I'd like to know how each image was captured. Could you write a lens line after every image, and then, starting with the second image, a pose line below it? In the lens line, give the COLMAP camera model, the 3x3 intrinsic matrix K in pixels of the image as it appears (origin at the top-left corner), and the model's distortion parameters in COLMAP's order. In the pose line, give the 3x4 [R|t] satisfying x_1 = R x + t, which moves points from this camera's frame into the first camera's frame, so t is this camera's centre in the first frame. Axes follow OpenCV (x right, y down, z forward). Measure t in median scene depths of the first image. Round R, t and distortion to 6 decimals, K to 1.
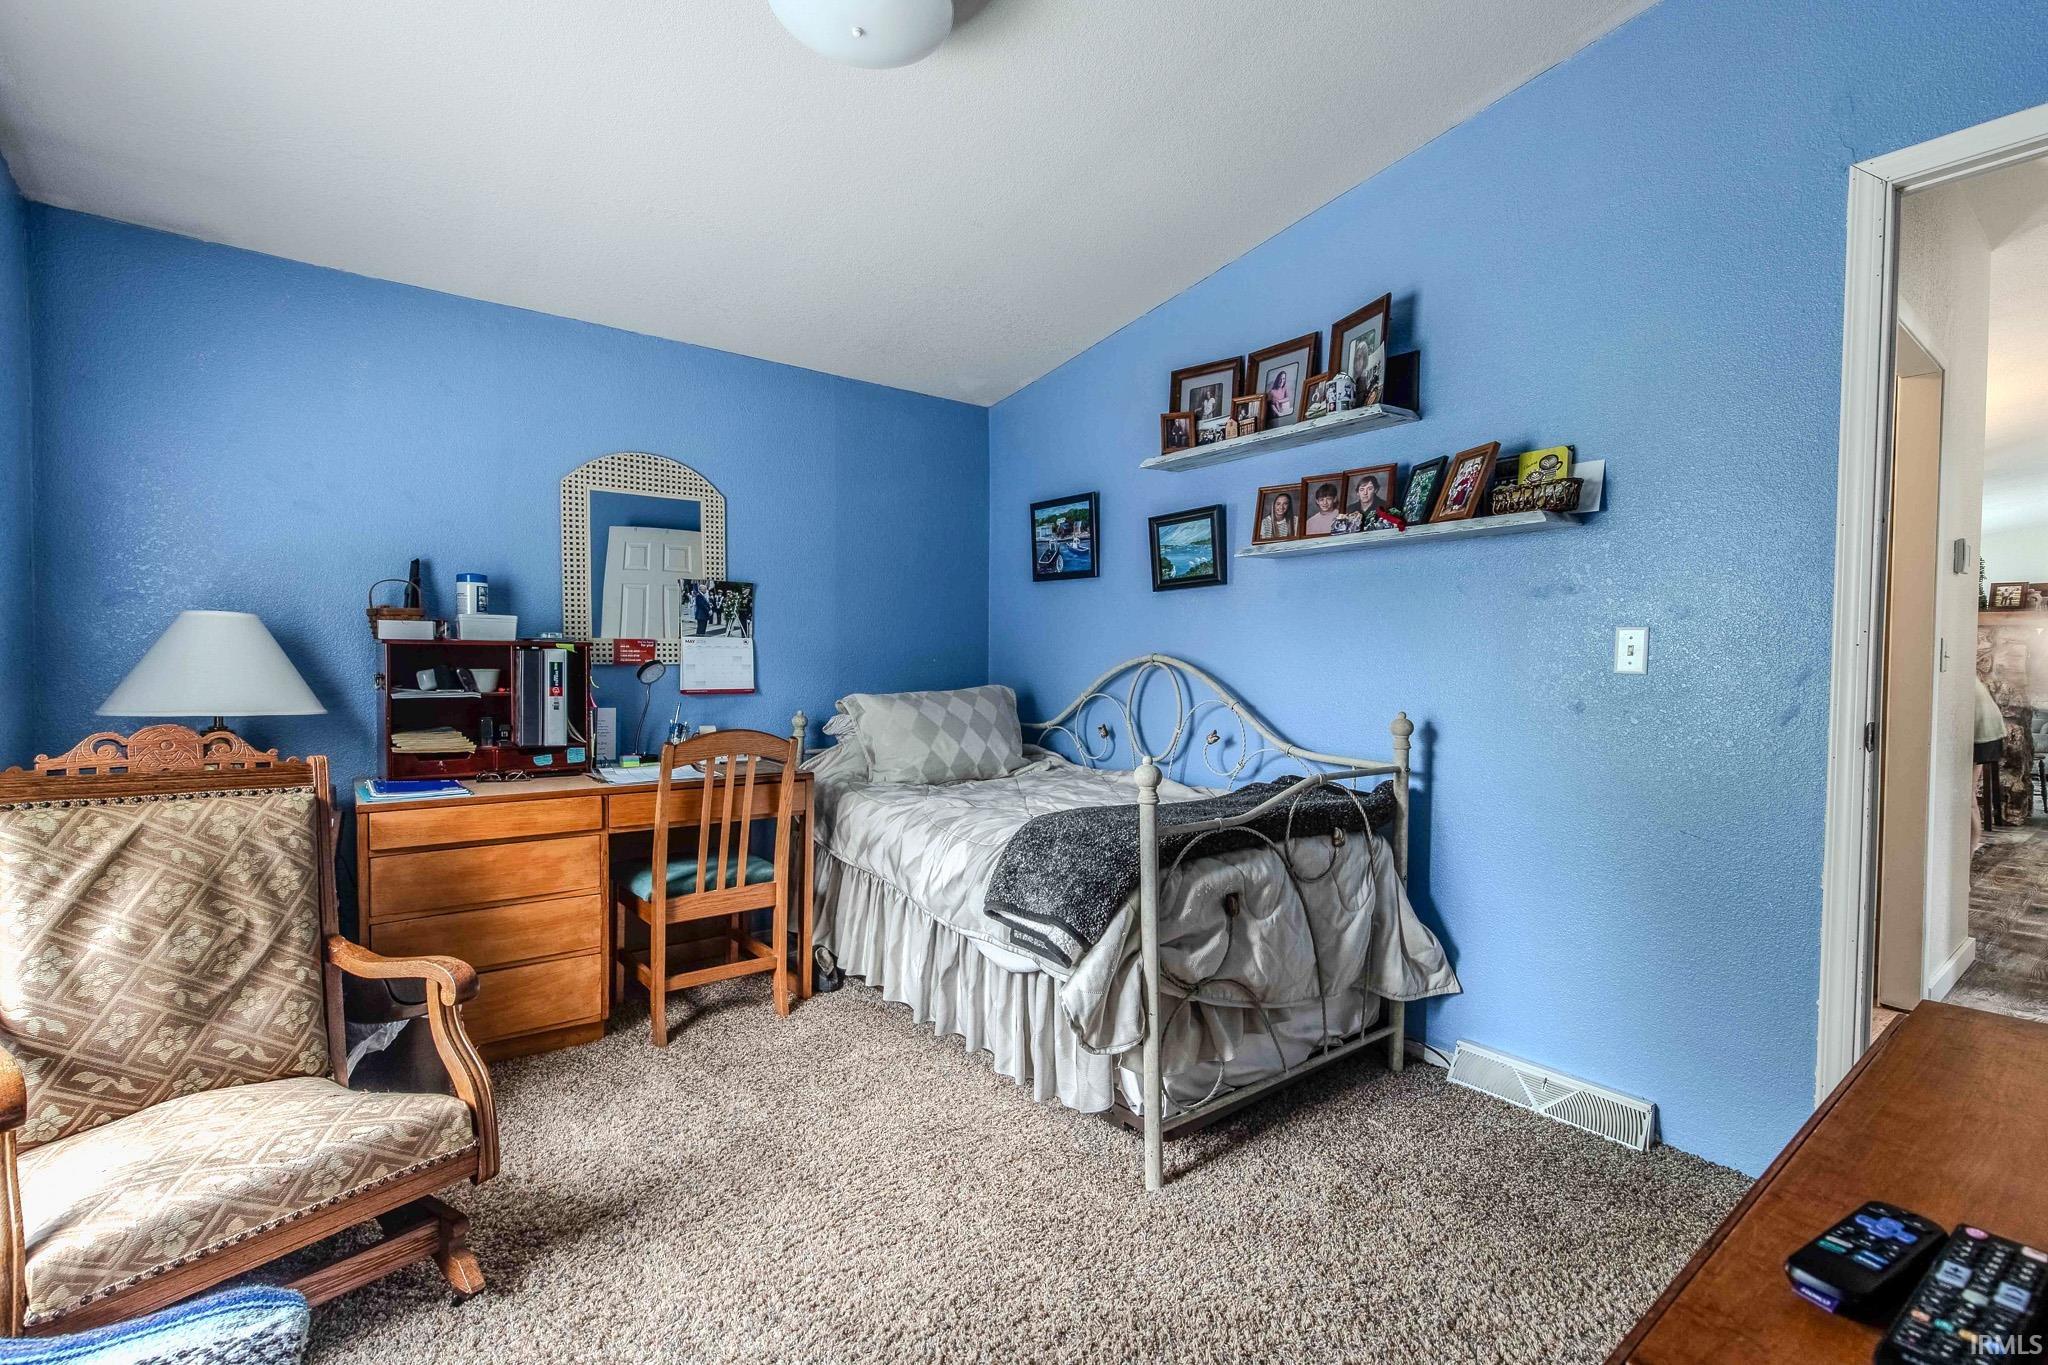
lens RADIAL K [[923.0, 0, 1021.1], [0, 923.0, 679.4], [0, 0, 1]] dist [0.002506, 0.000593]
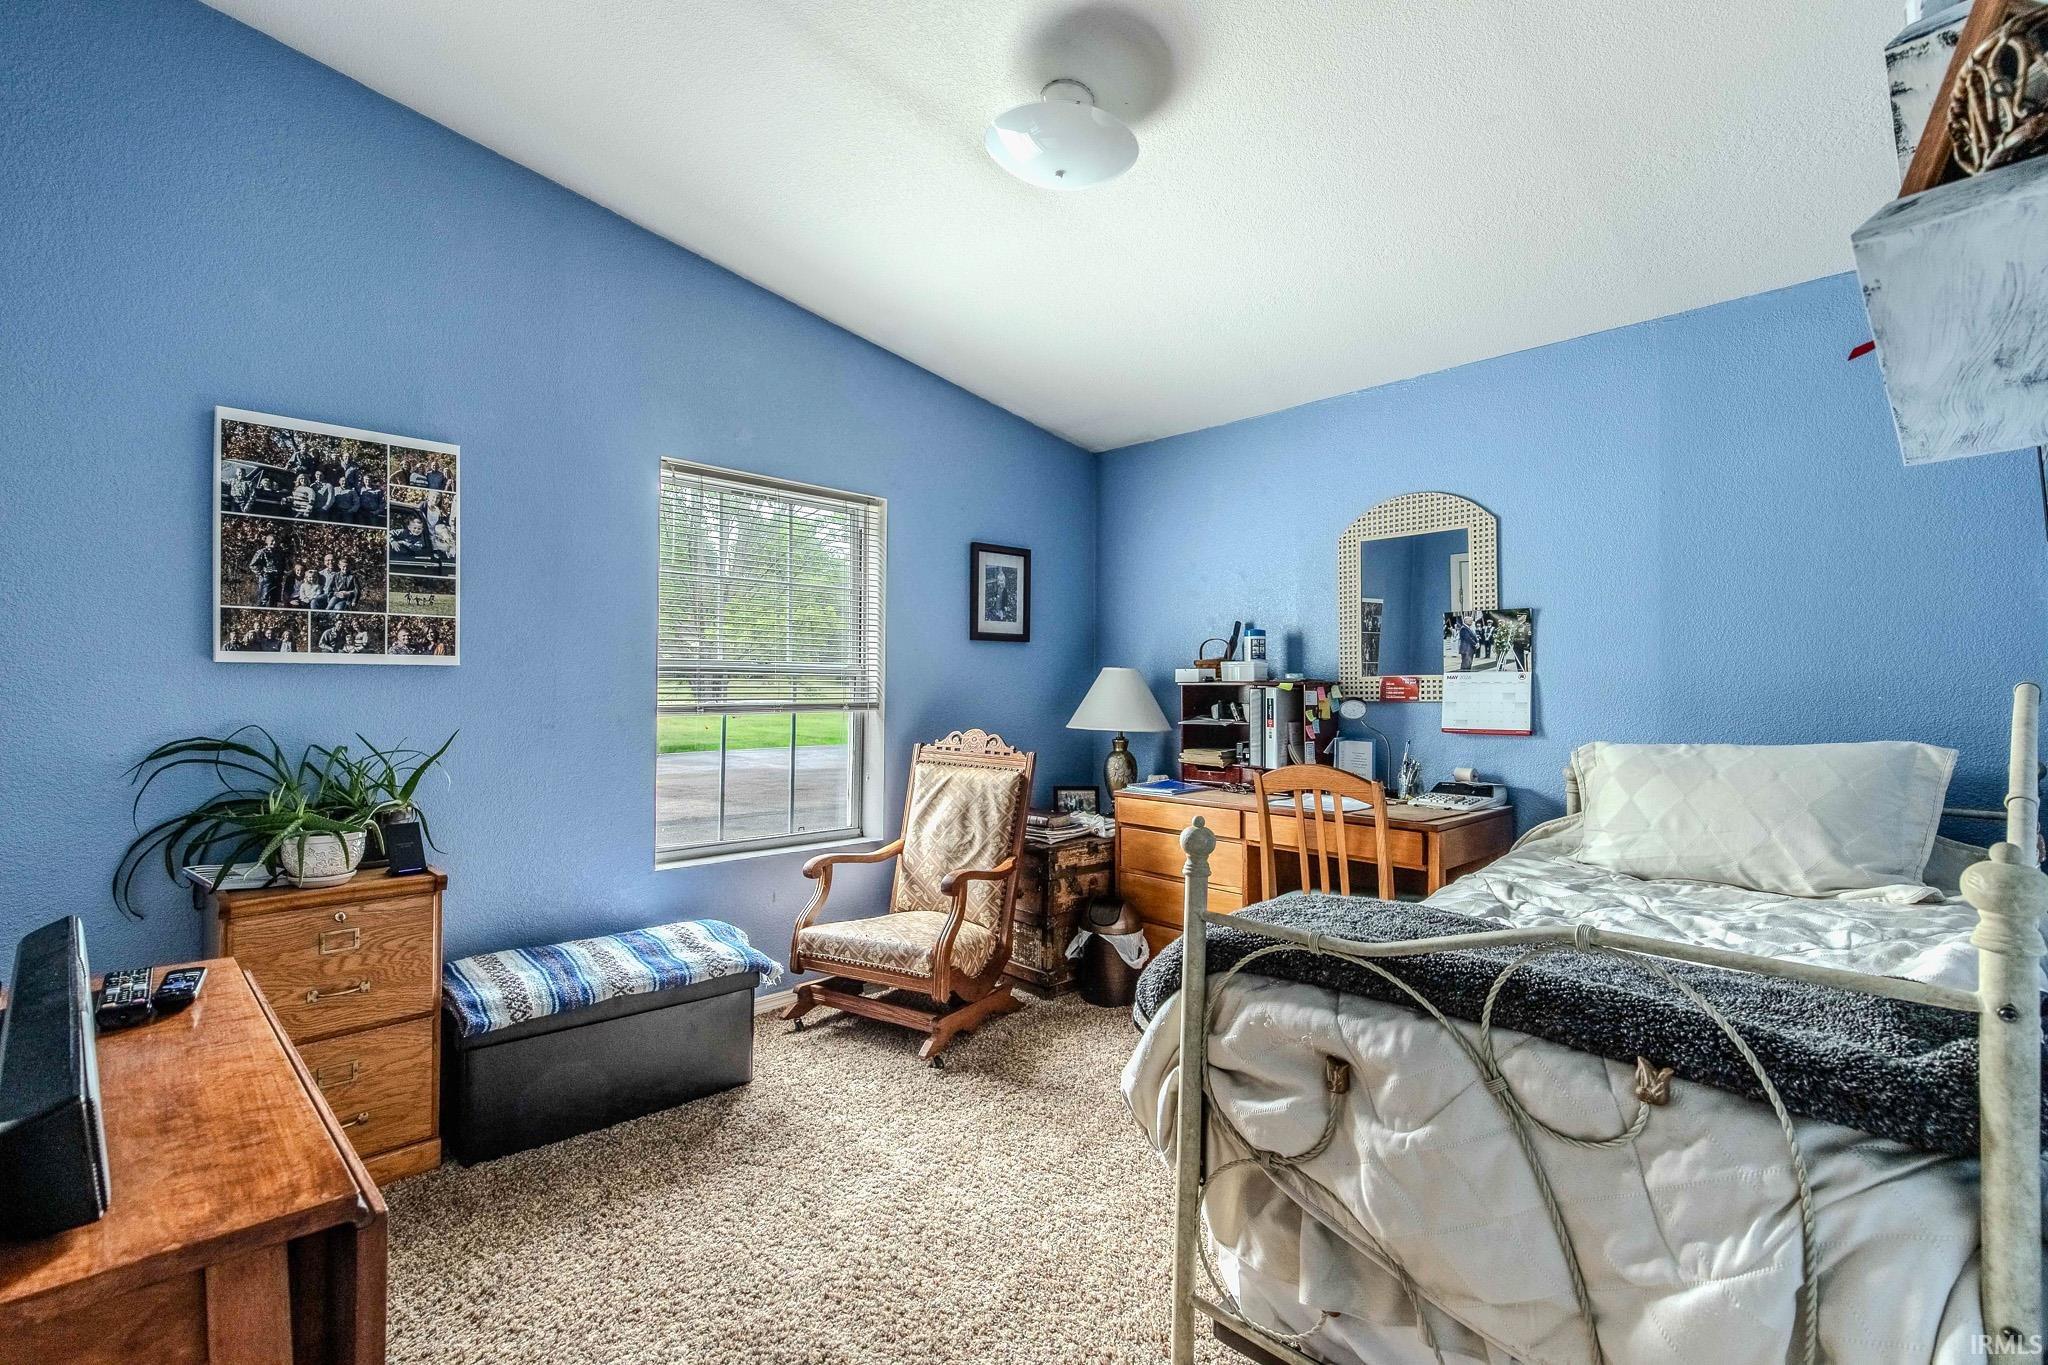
lens RADIAL K [[923.0, 0, 1022.0], [0, 923.0, 693.2], [0, 0, 1]] dist [0.002506, 0.000593]
pose [[0.116297, -0.006263, -0.993195, 0.790877], [-0.023315, 0.999687, -0.009034, -0.008756], [0.992941, 0.024207, 0.116114, 0.662491]]
